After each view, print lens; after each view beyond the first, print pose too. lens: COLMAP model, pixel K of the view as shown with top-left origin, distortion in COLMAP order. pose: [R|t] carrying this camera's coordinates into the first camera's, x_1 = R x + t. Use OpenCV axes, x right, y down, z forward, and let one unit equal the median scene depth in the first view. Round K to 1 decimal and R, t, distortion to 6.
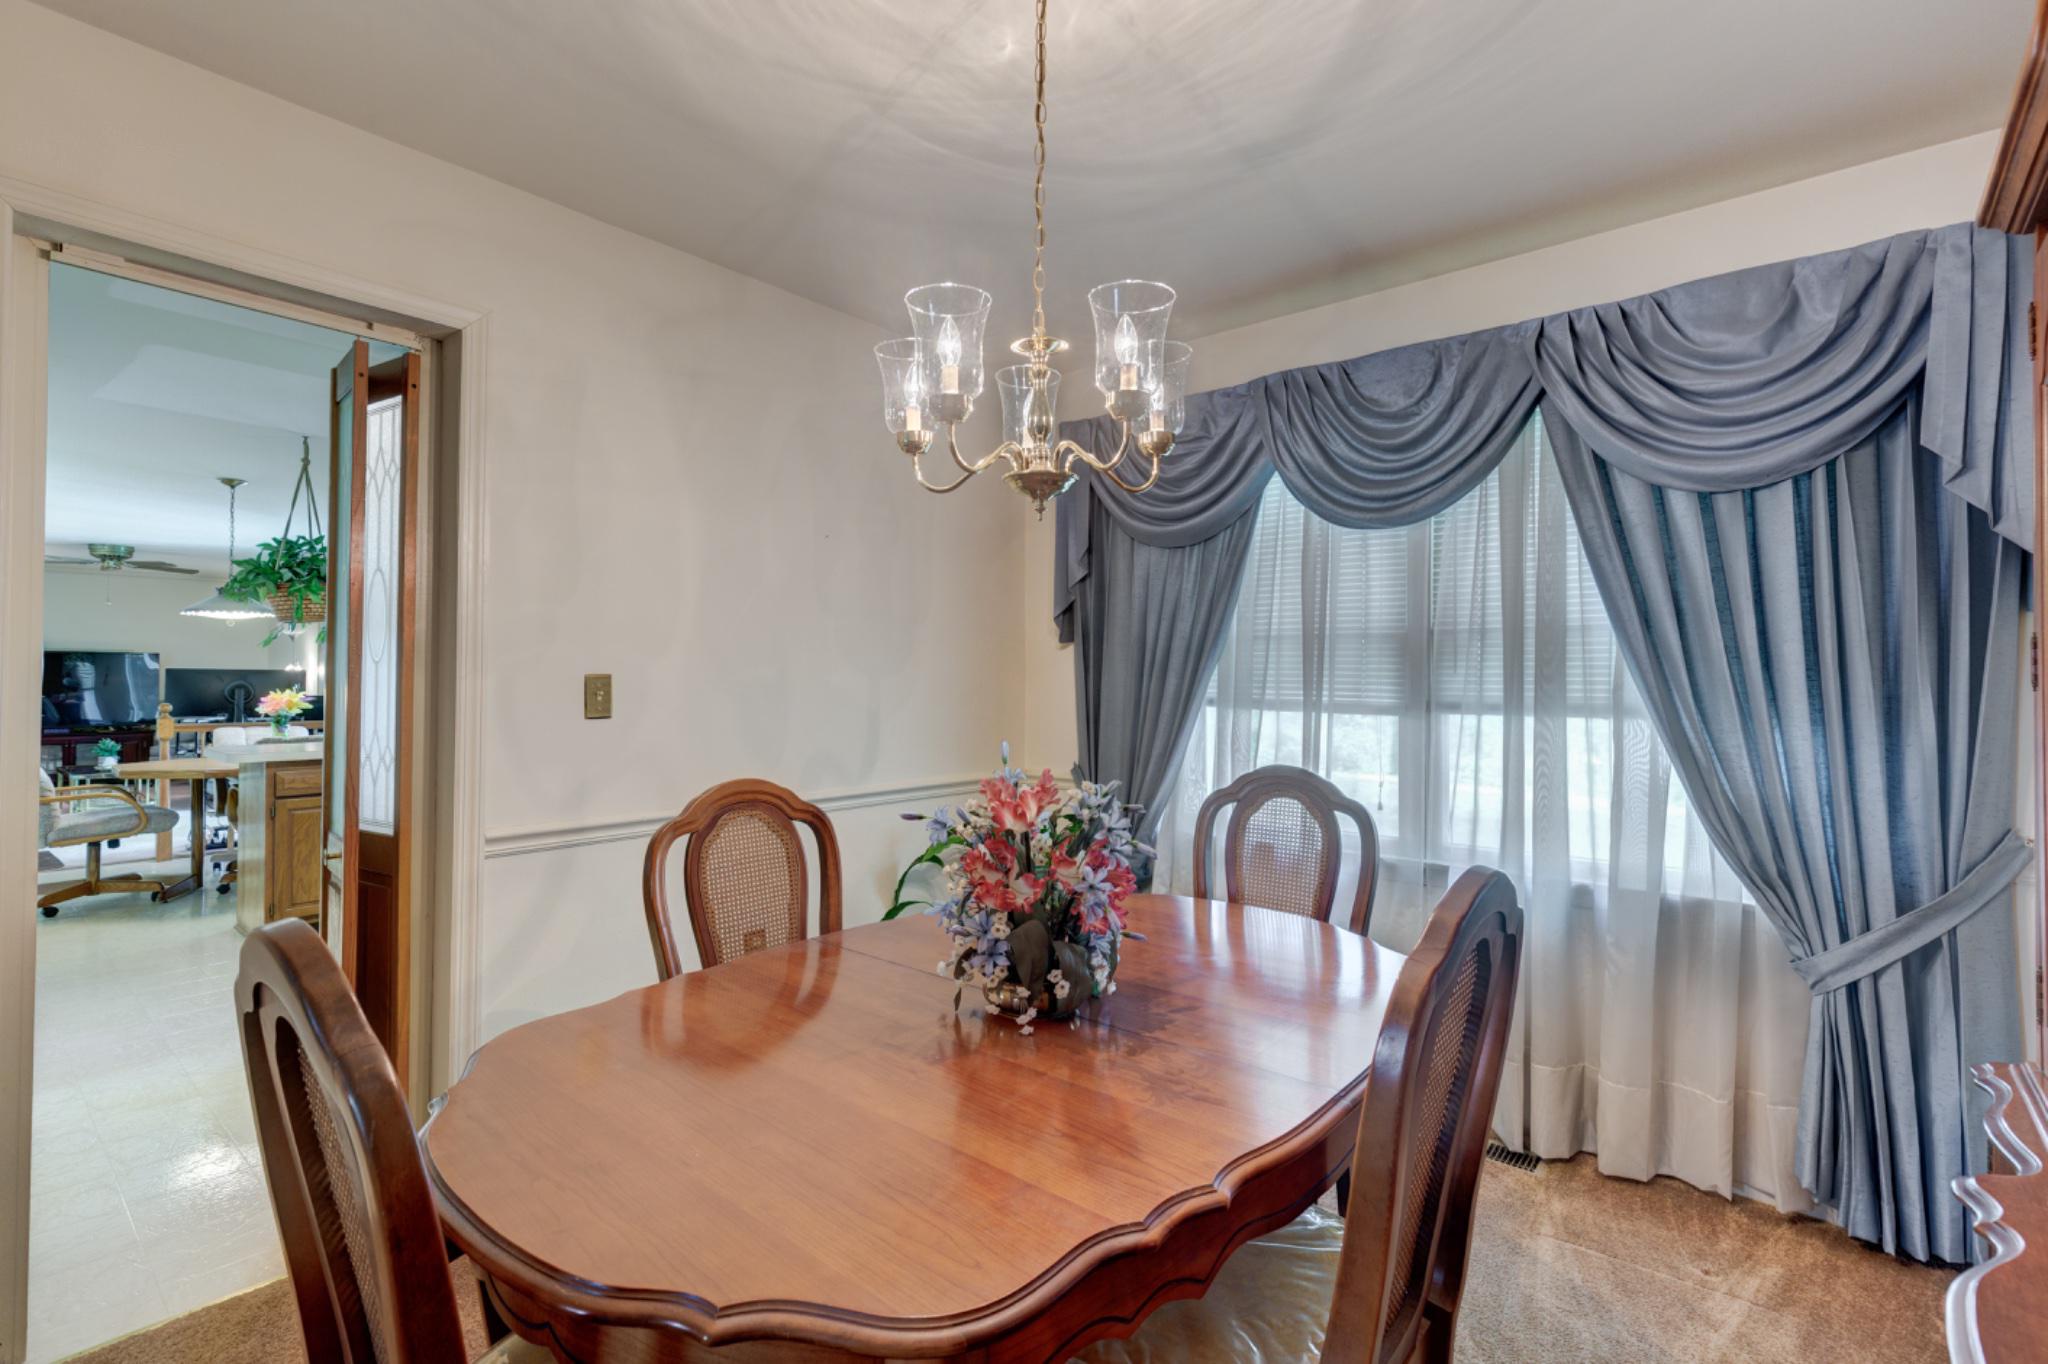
lens RADIAL K [[937.9, 0, 1023.2], [0, 937.9, 666.3], [0, 0, 1]] dist [0.014800, -0.000365]
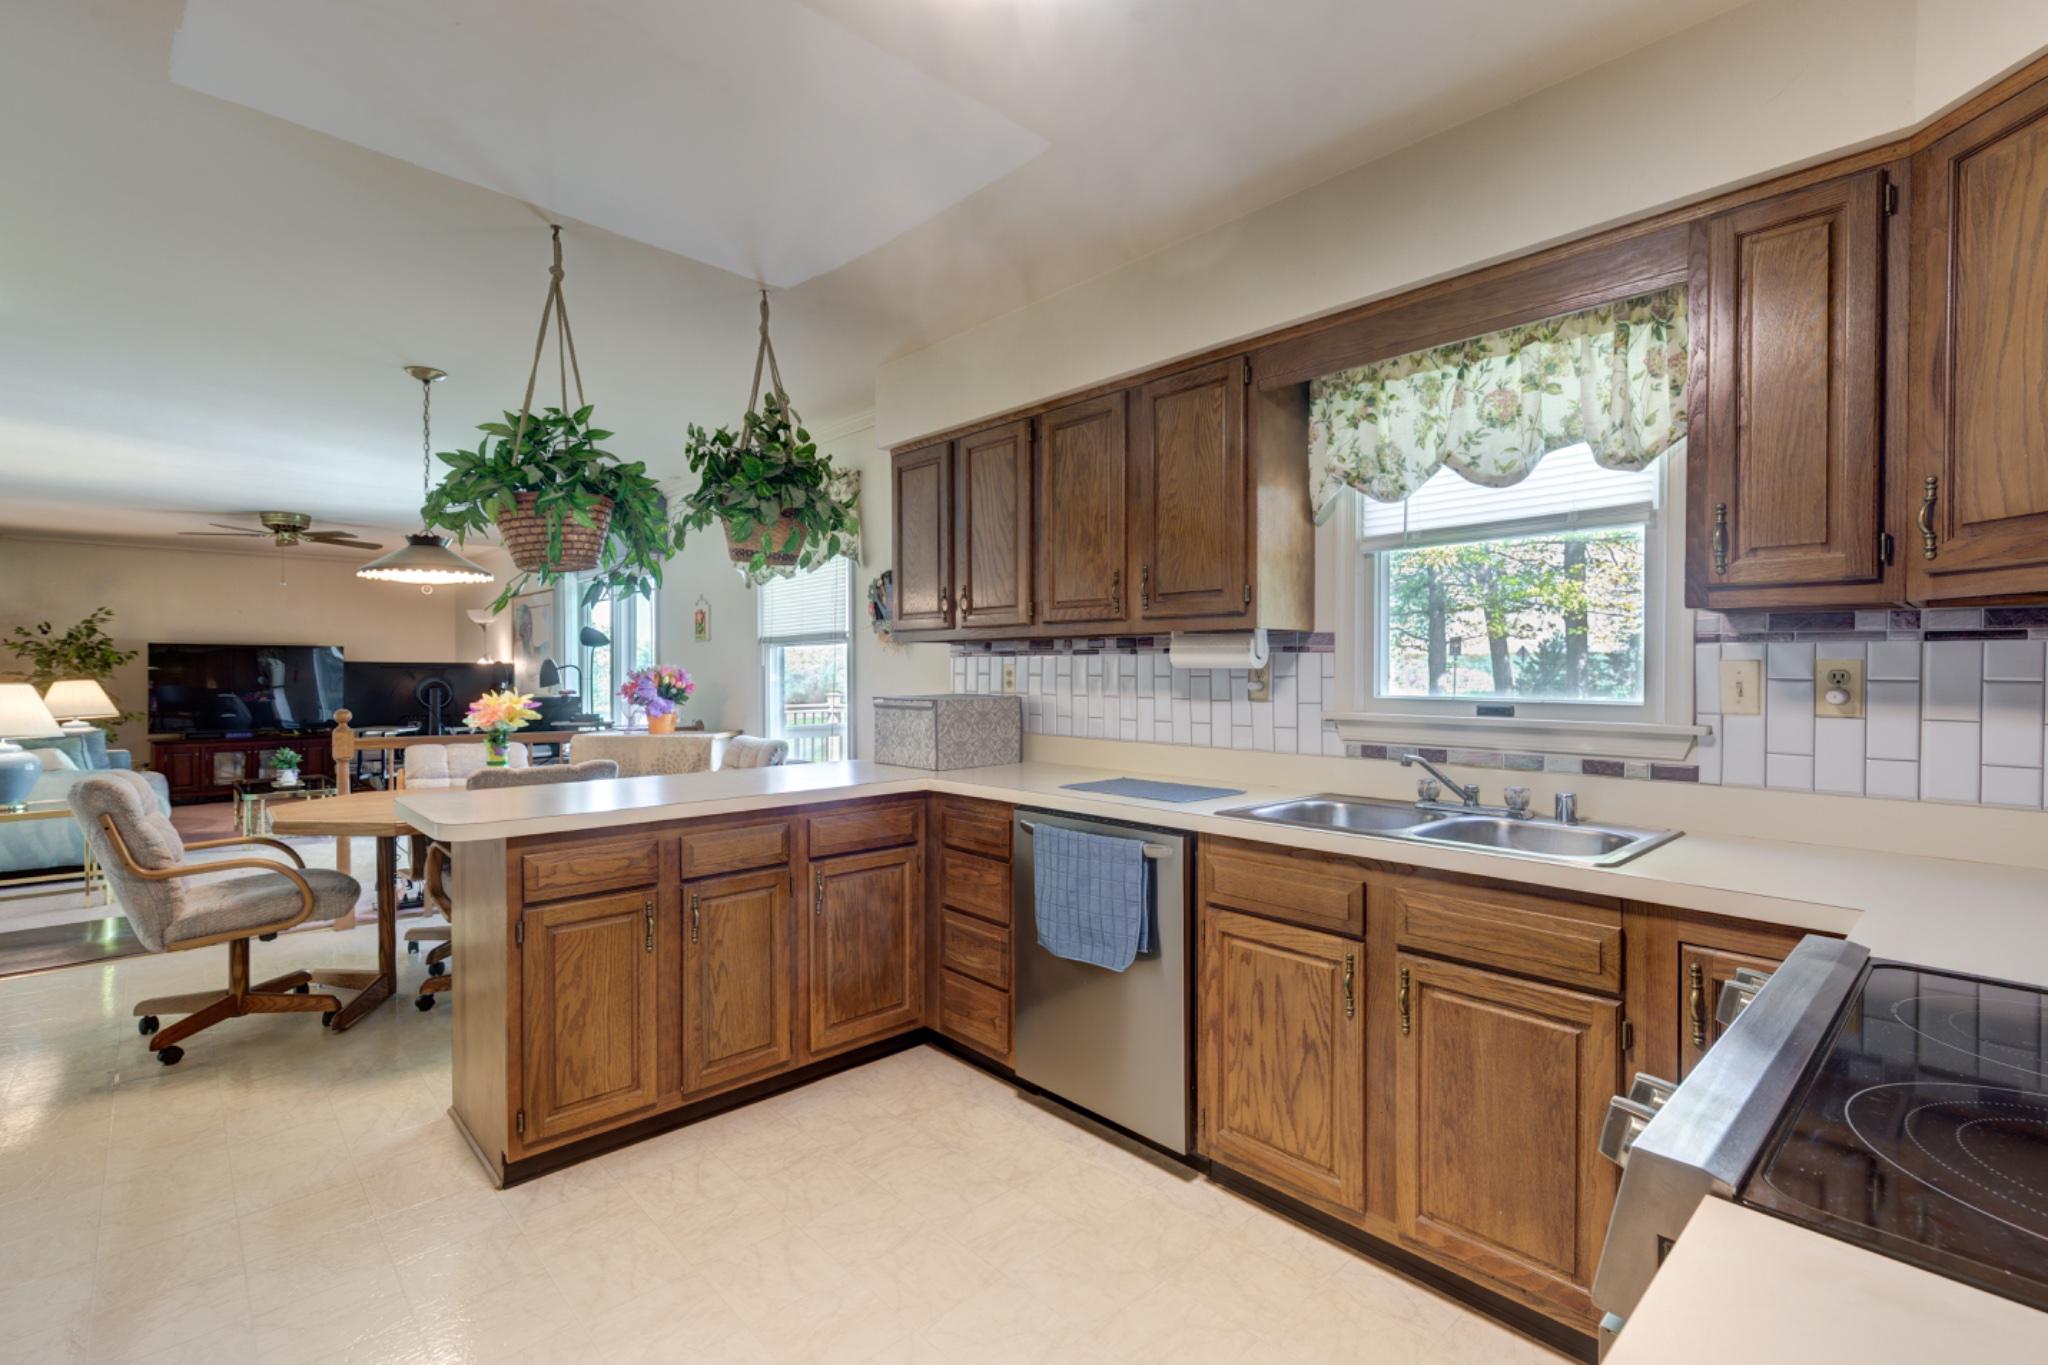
lens RADIAL K [[937.9, 0, 1031.2], [0, 937.9, 674.4], [0, 0, 1]] dist [0.014800, -0.000365]
pose [[0.993342, -0.004975, -0.115098, -0.337749], [0.006820, 0.999854, 0.015637, 0.005292], [0.115003, -0.016318, 0.993231, 0.388650]]
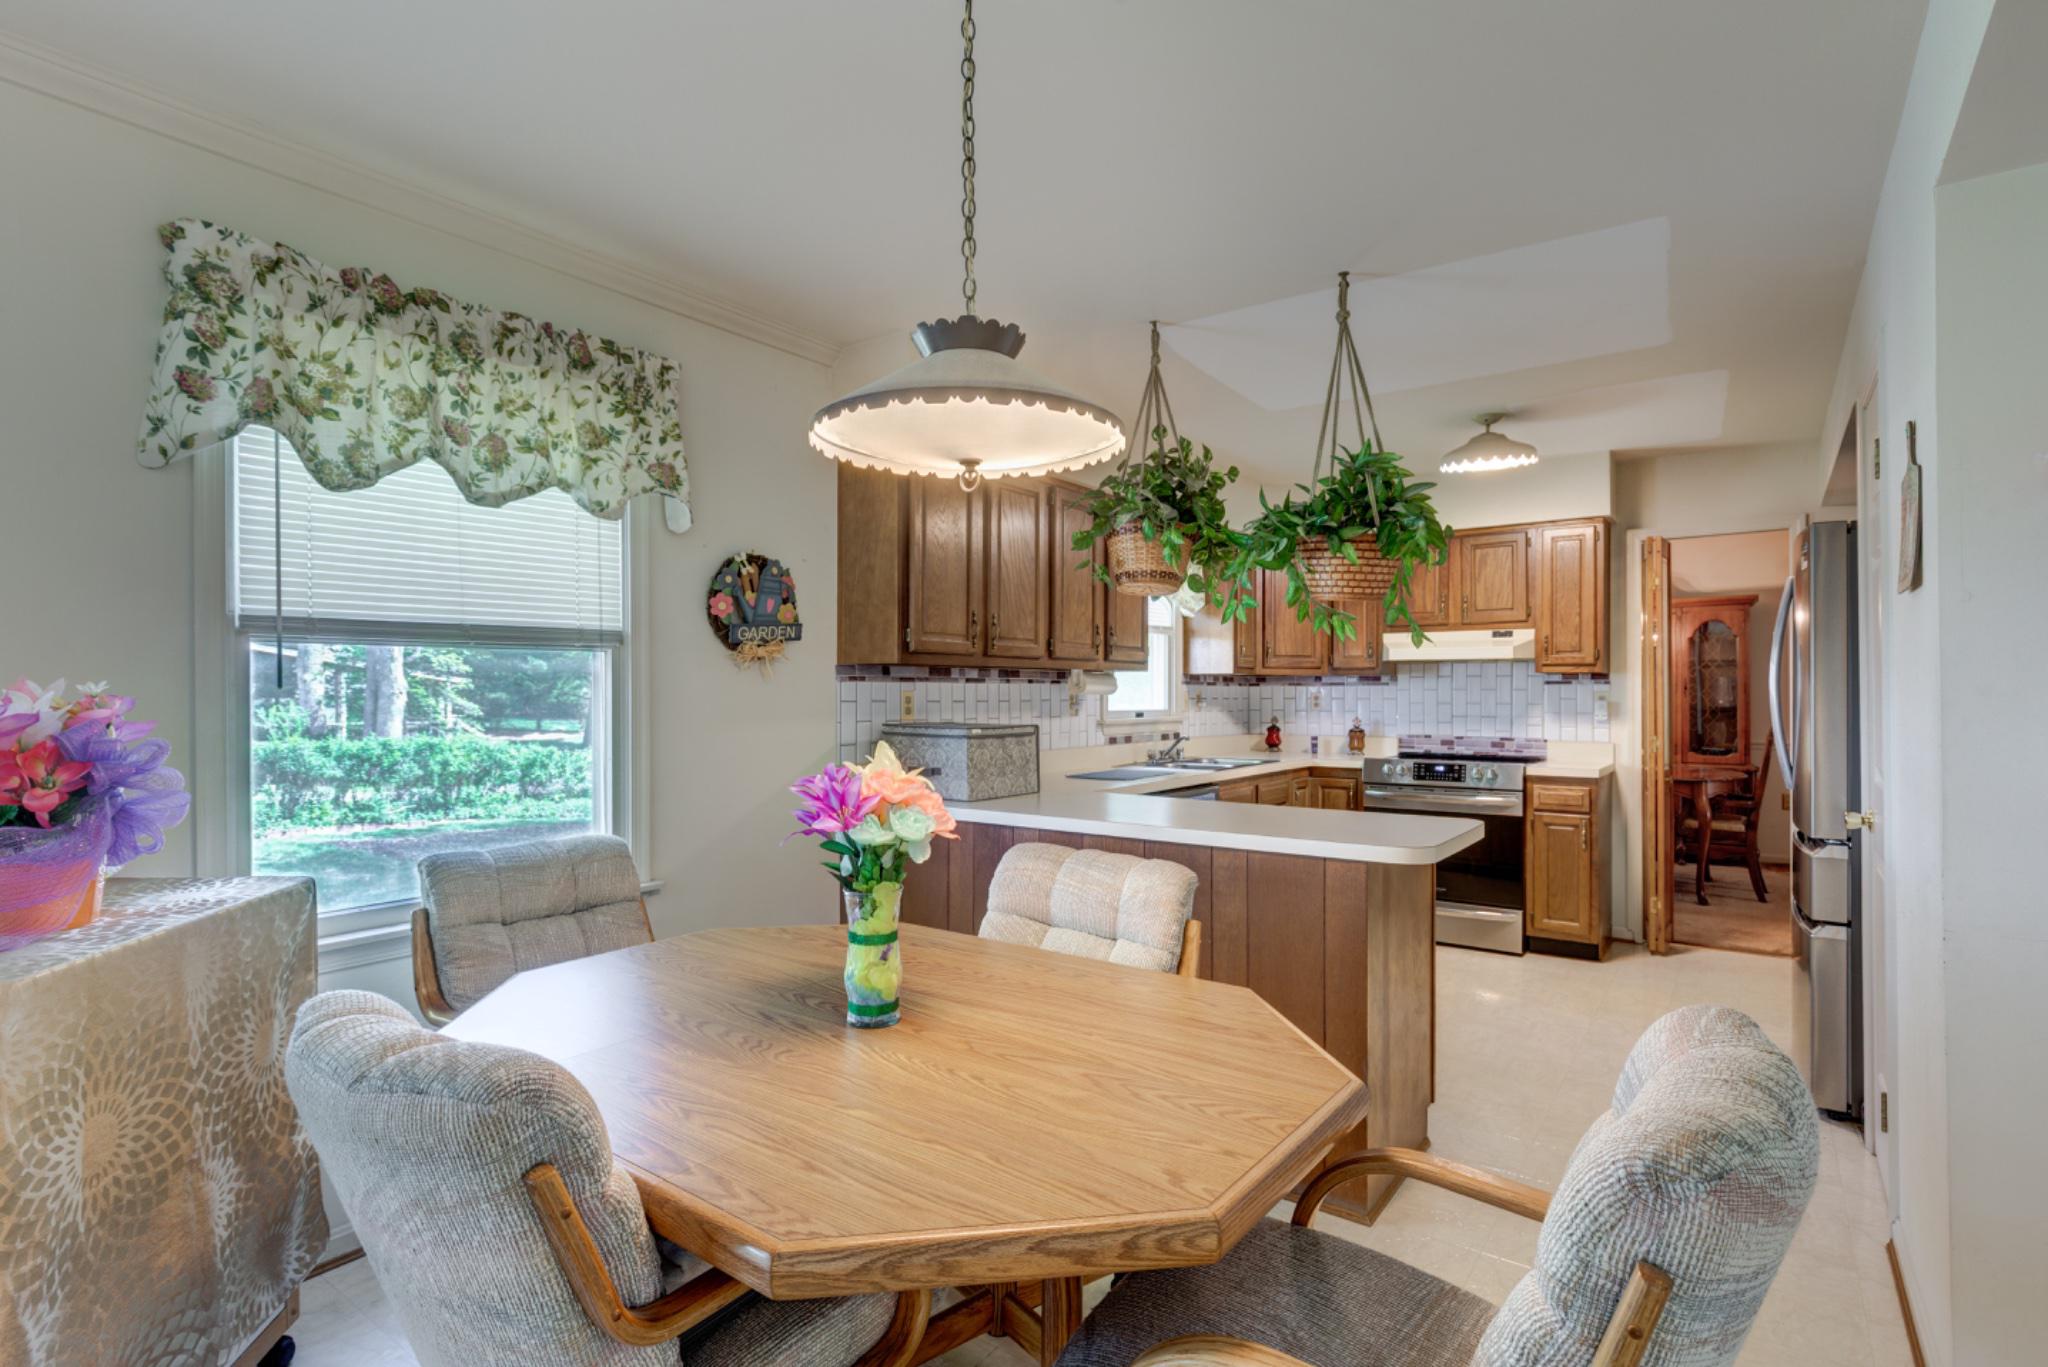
lens RADIAL K [[986.2, 0, 1024.5], [0, 986.2, 693.6], [0, 0, 1]] dist [0.004005, -0.001698]
pose [[-0.079109, -0.007051, 0.996841, -1.059265], [-0.011010, 0.999920, 0.006199, 0.005508], [-0.996805, -0.010485, -0.079181, 0.985544]]
